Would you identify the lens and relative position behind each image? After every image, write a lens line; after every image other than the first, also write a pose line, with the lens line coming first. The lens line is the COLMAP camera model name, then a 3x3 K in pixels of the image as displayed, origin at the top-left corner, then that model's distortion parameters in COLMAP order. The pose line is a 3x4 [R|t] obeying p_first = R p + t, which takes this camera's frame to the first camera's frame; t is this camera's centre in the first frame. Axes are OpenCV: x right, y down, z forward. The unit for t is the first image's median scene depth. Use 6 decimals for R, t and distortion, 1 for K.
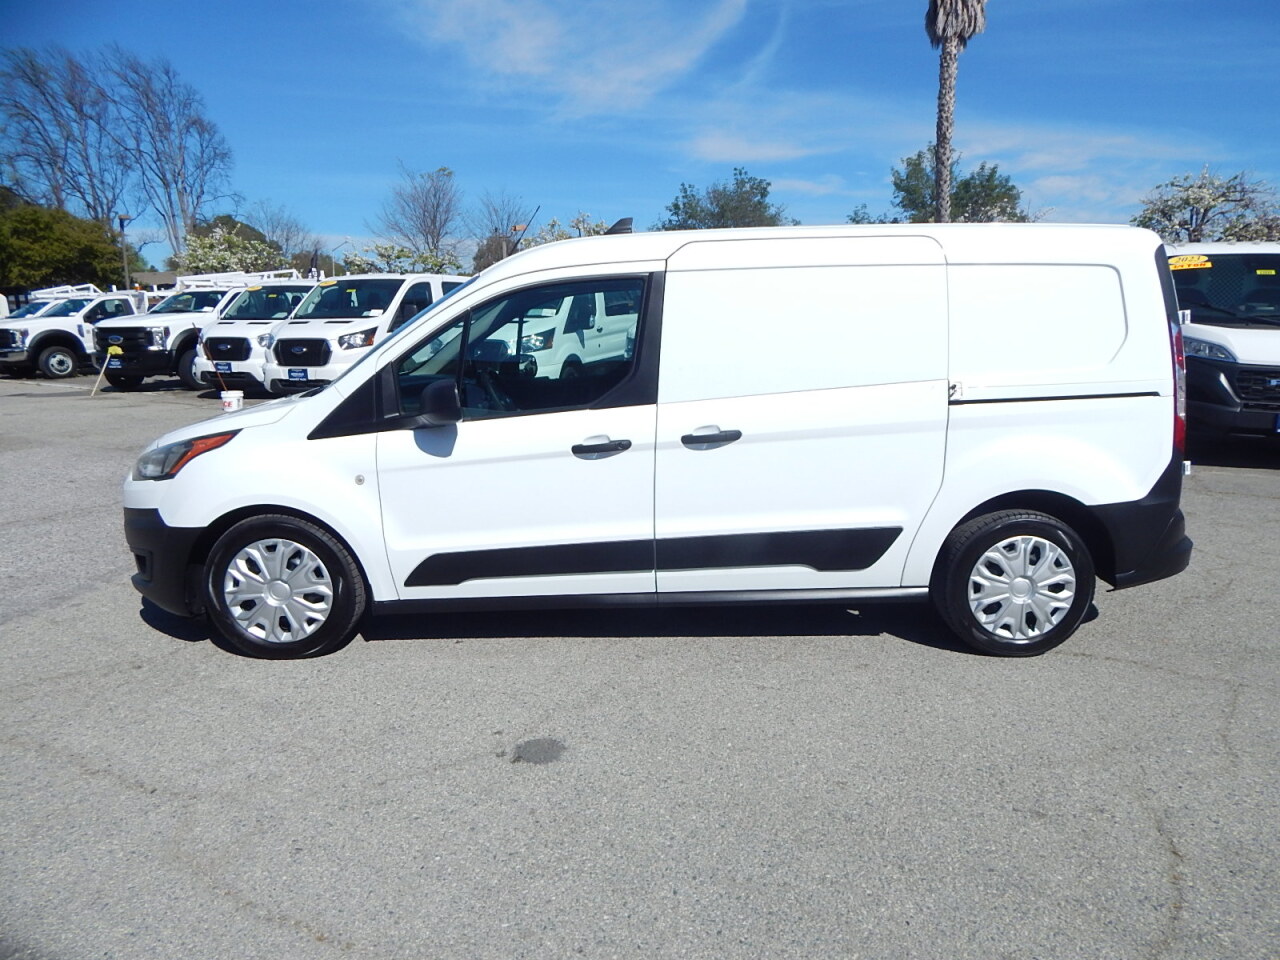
lens RADIAL K [[849.7, 0, 666.5], [0, 849.7, 465.3], [0, 0, 1]] dist [0.001410, -0.019005]
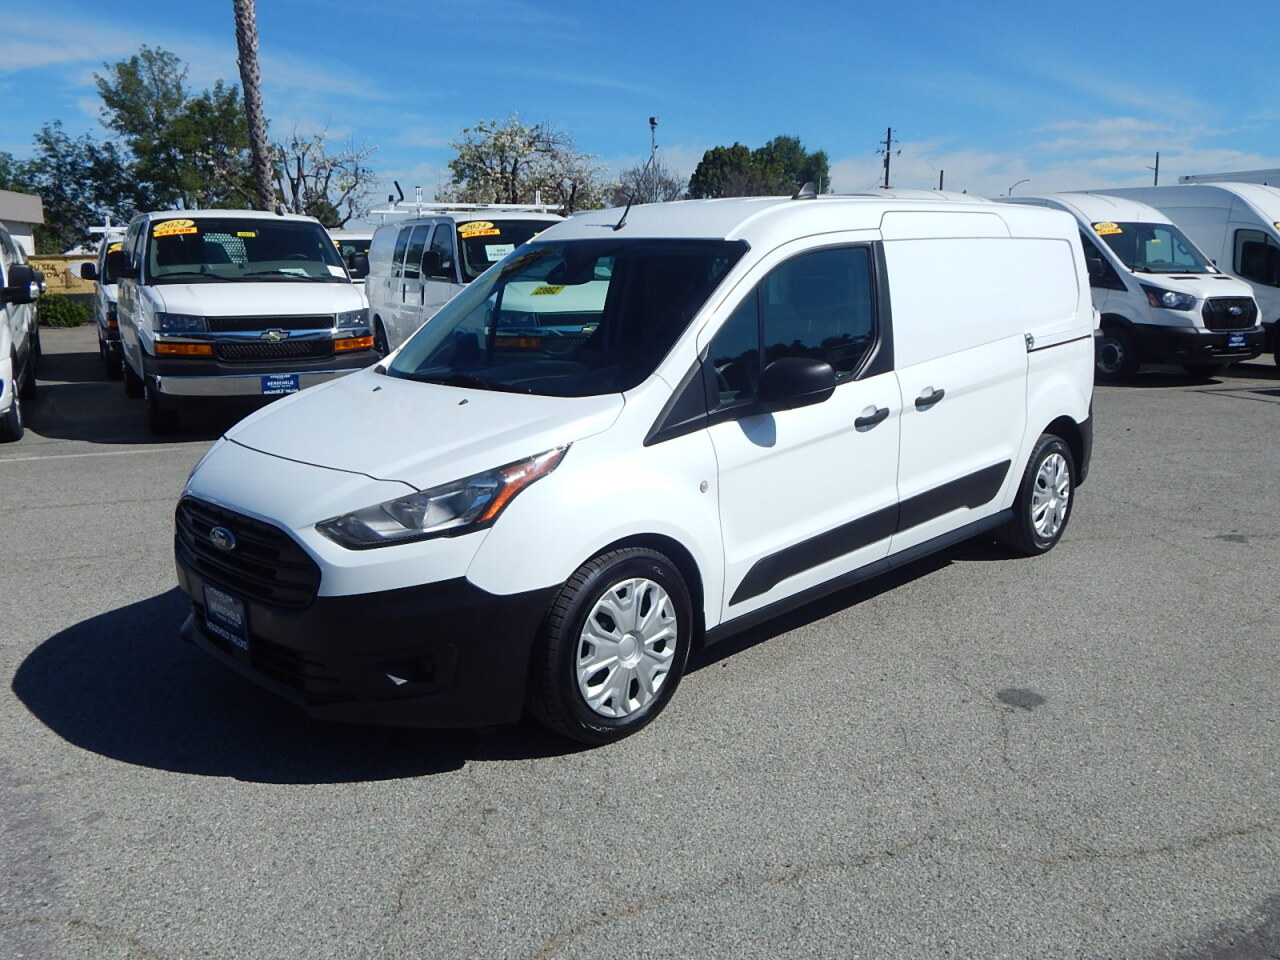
lens RADIAL K [[1064.1, 0, 646.2], [0, 1064.1, 473.6], [0, 0, 1]] dist [-0.038782, 0.009795]
pose [[0.725275, -0.135706, 0.674952, -0.244261], [0.125215, 0.990031, 0.064504, -0.015417], [-0.676977, 0.037731, 0.735037, 0.061432]]
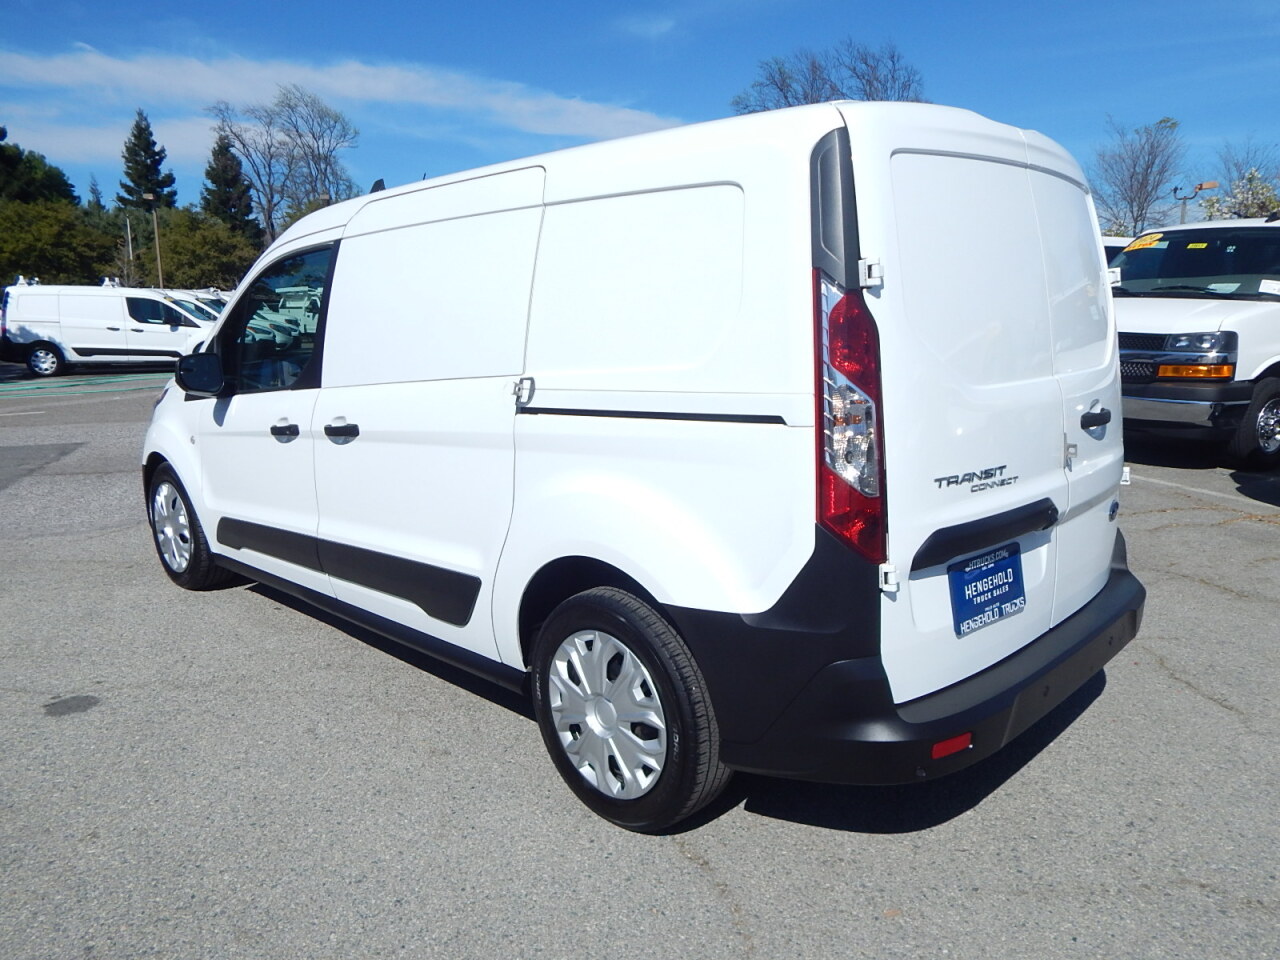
lens RADIAL K [[925.8, 0, 641.5], [0, 925.8, 473.5], [0, 0, 1]] dist [-0.002812, 0.000082]
pose [[0.728530, 0.124384, -0.673627, 0.201417], [-0.116162, 0.991567, 0.057461, -0.017325], [0.675093, 0.036388, 0.736835, 0.115241]]
